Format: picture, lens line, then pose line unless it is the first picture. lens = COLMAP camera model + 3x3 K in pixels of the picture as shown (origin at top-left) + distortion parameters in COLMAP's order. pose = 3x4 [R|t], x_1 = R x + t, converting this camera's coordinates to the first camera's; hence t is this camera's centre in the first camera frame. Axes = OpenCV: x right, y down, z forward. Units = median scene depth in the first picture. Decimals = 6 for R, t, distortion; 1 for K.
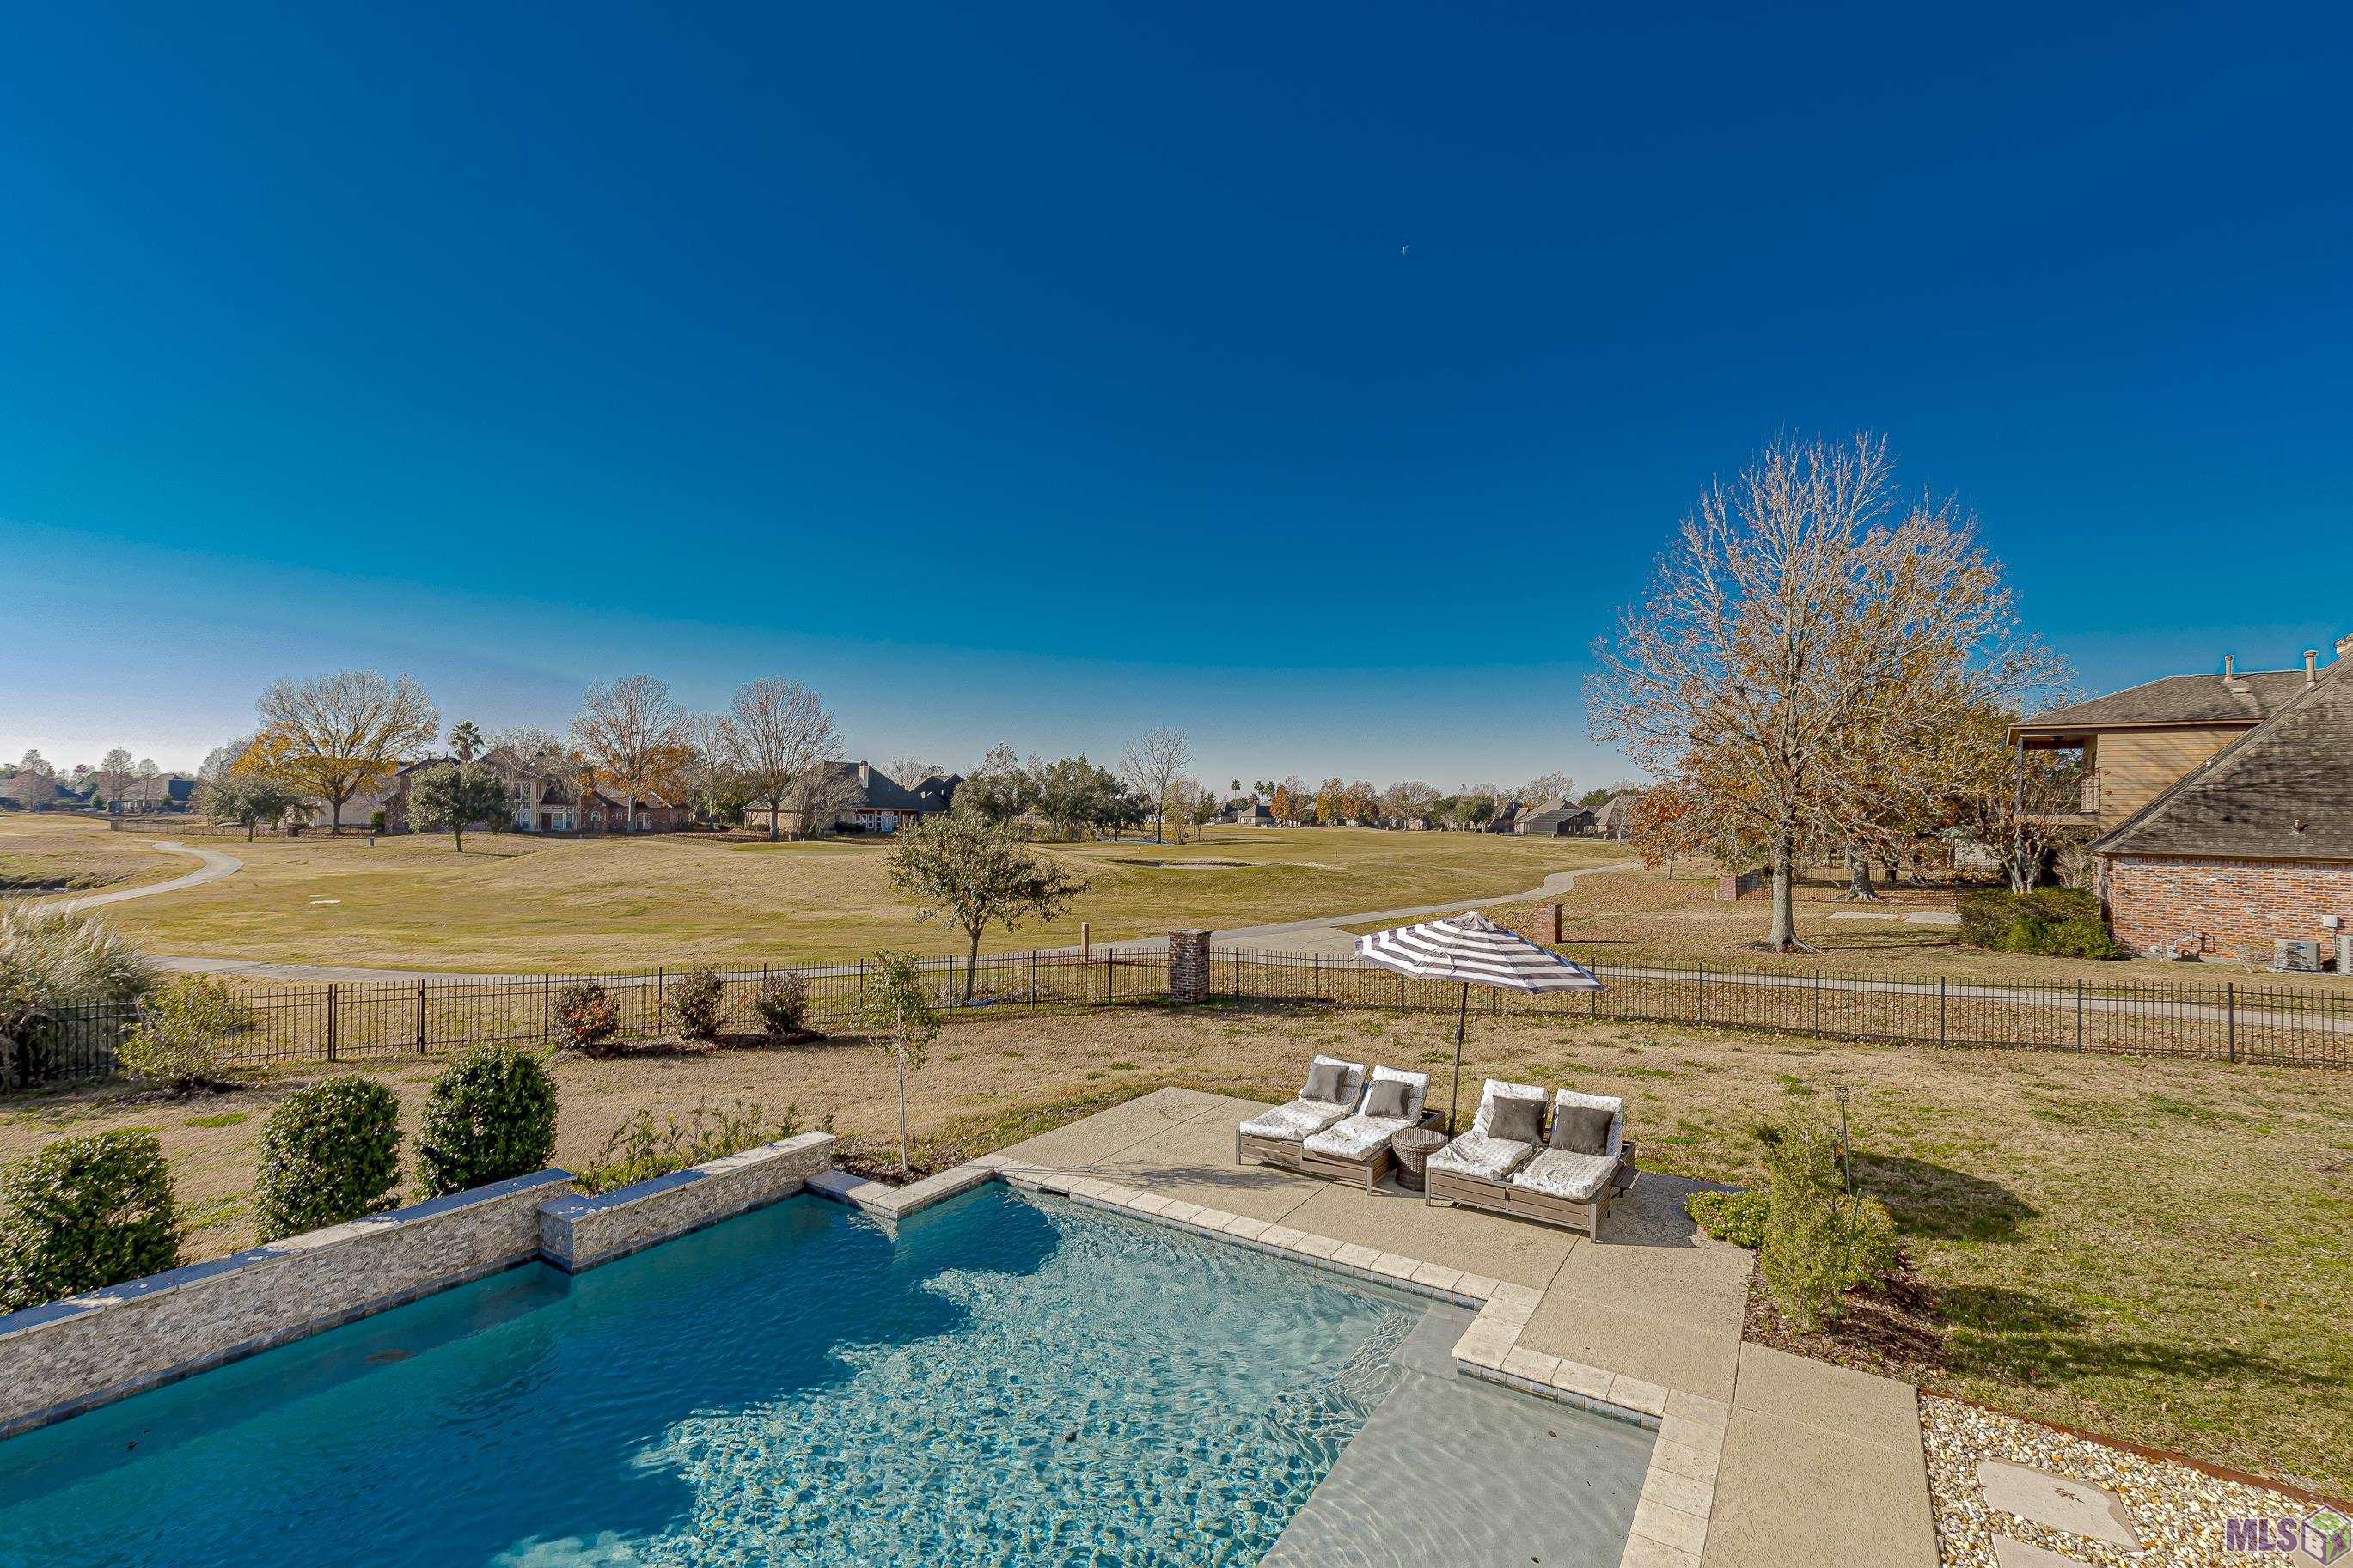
lens RADIAL K [[1051.7, 0, 1176.4], [0, 1051.7, 786.1], [0, 0, 1]] dist [-0.000721, -0.001369]
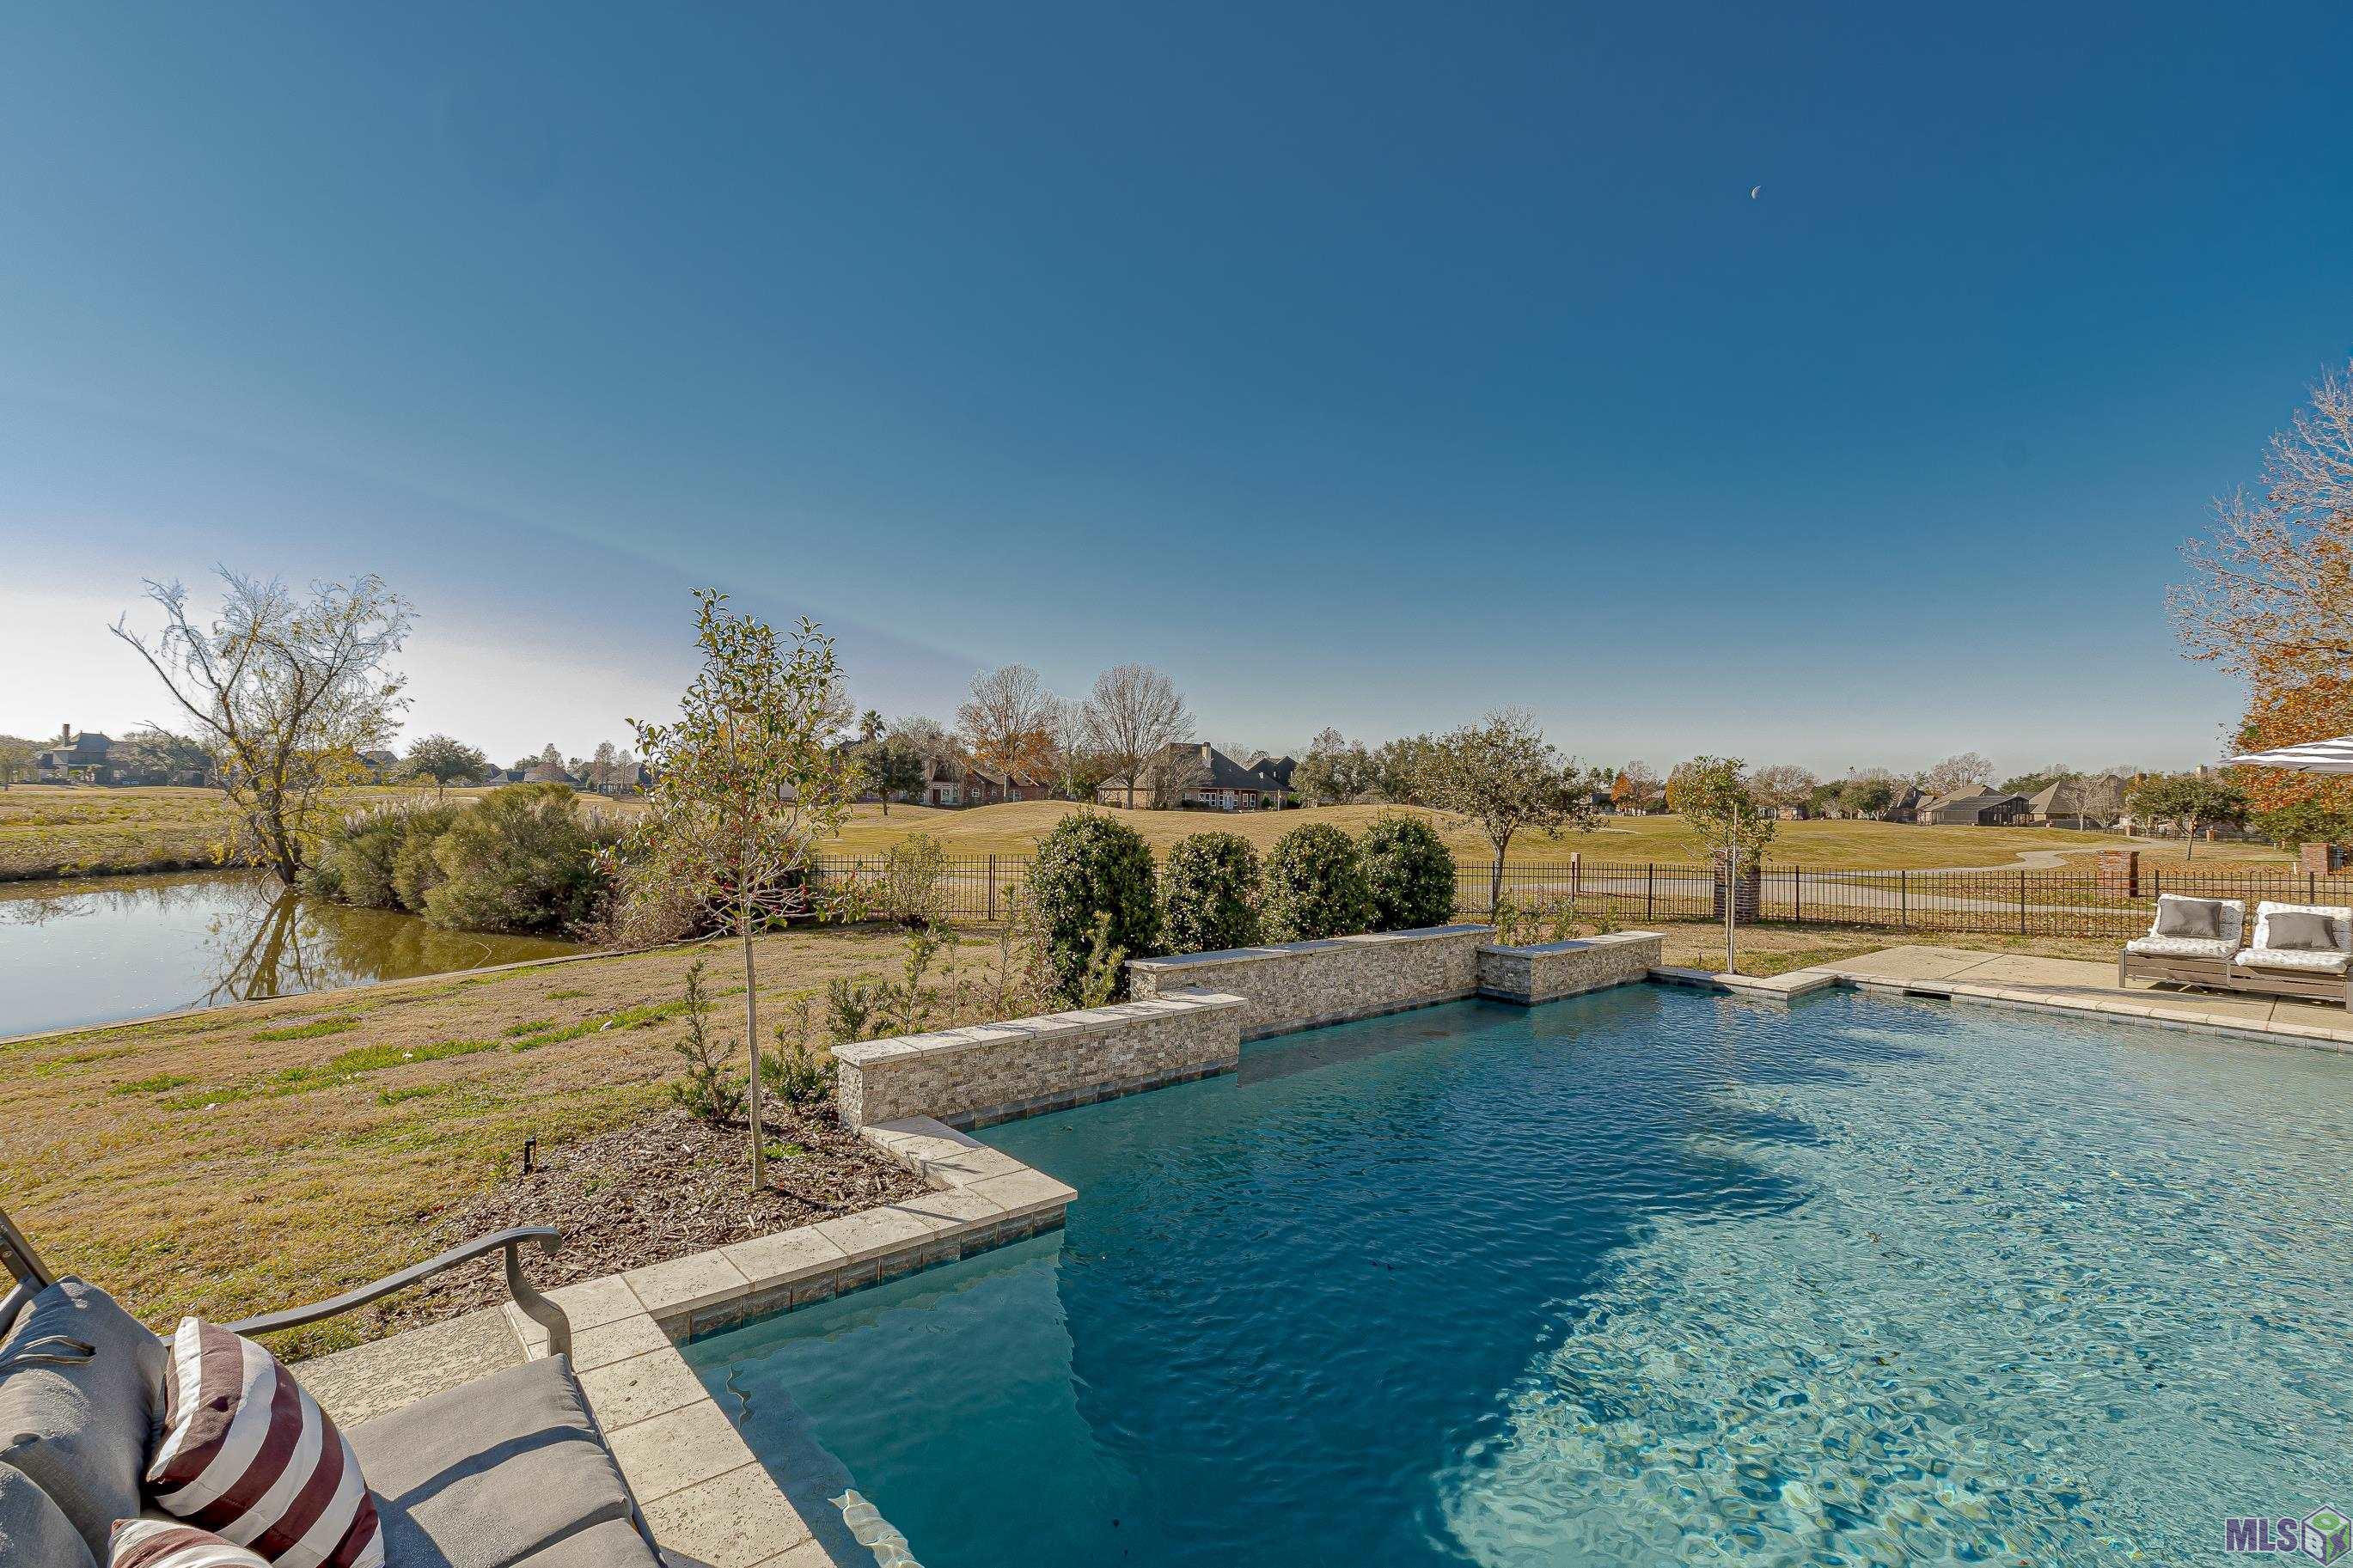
lens RADIAL K [[1051.7, 0, 1165.3], [0, 1051.7, 782.8], [0, 0, 1]] dist [-0.000721, -0.001369]
pose [[0.962000, 0.001696, -0.273044, -0.056554], [-0.002562, 0.999993, -0.002812, 0.020869], [0.273038, 0.003405, 0.961997, -0.013683]]
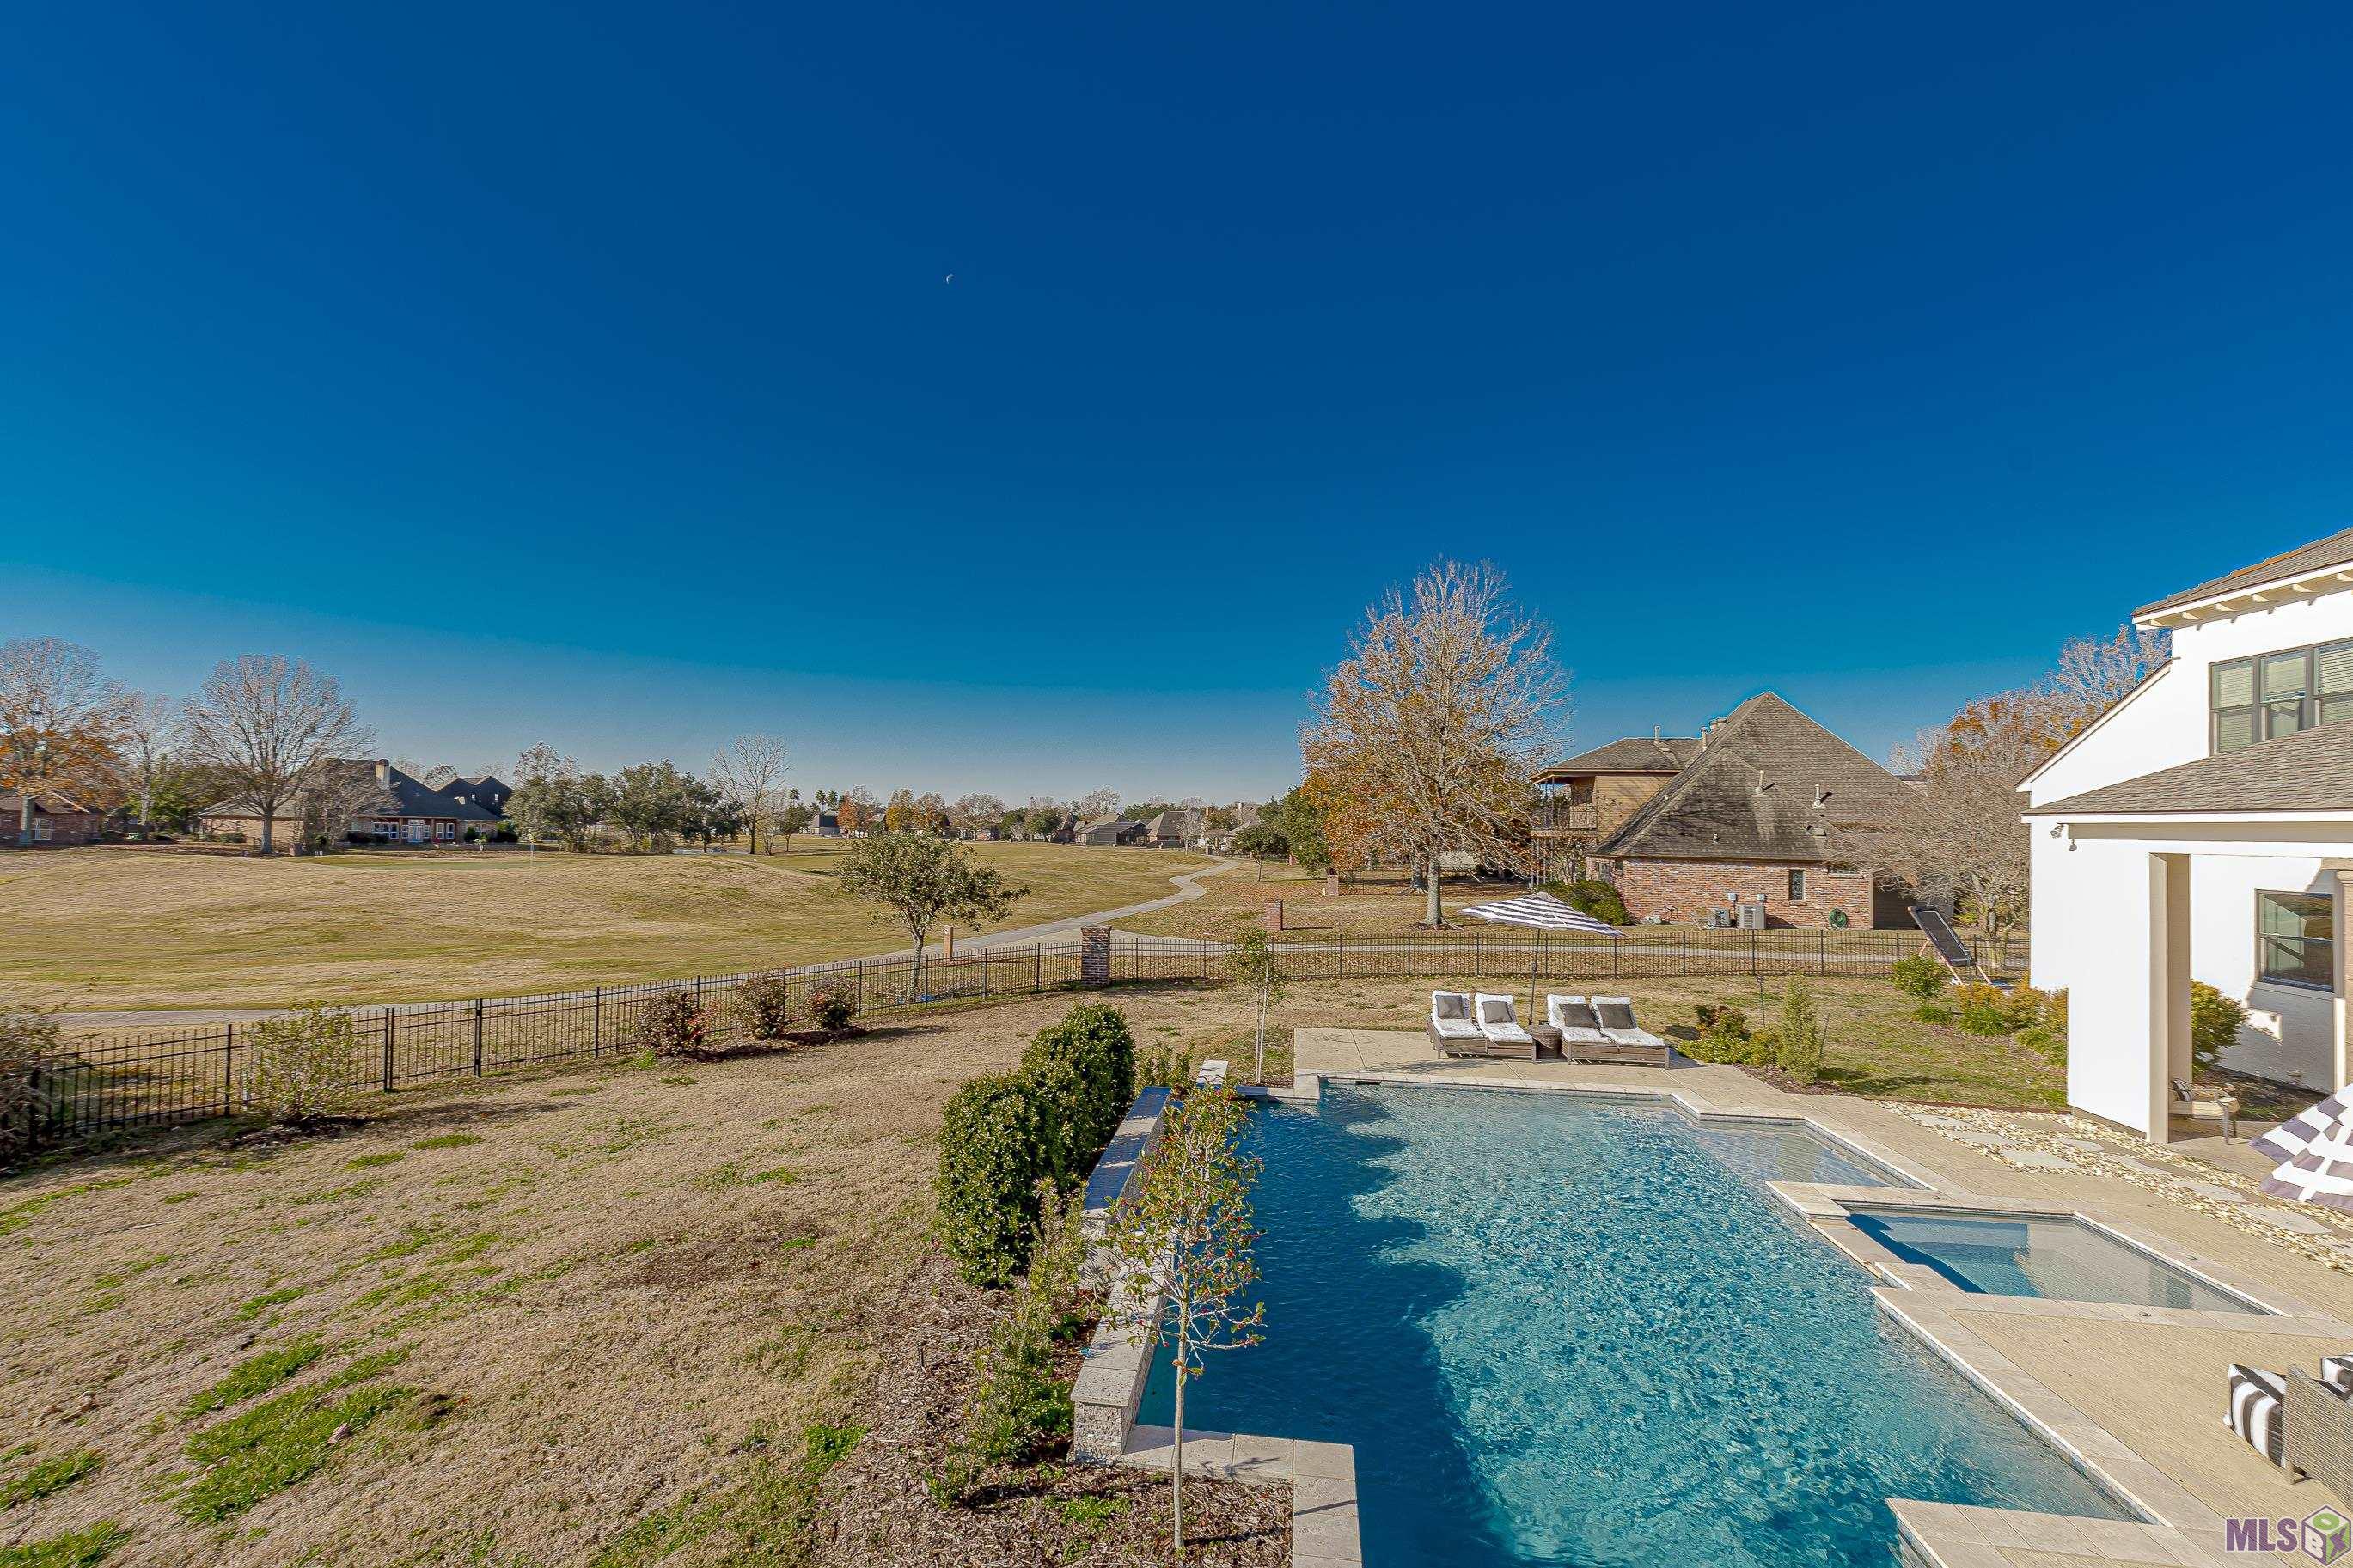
lens RADIAL K [[1051.7, 0, 1140.2], [0, 1051.7, 780.8], [0, 0, 1]] dist [-0.000721, -0.001369]
pose [[0.905295, 0.022958, 0.424163, -0.113477], [-0.016705, 0.999690, -0.018455, -0.001445], [-0.424455, 0.009622, 0.905398, -0.024621]]
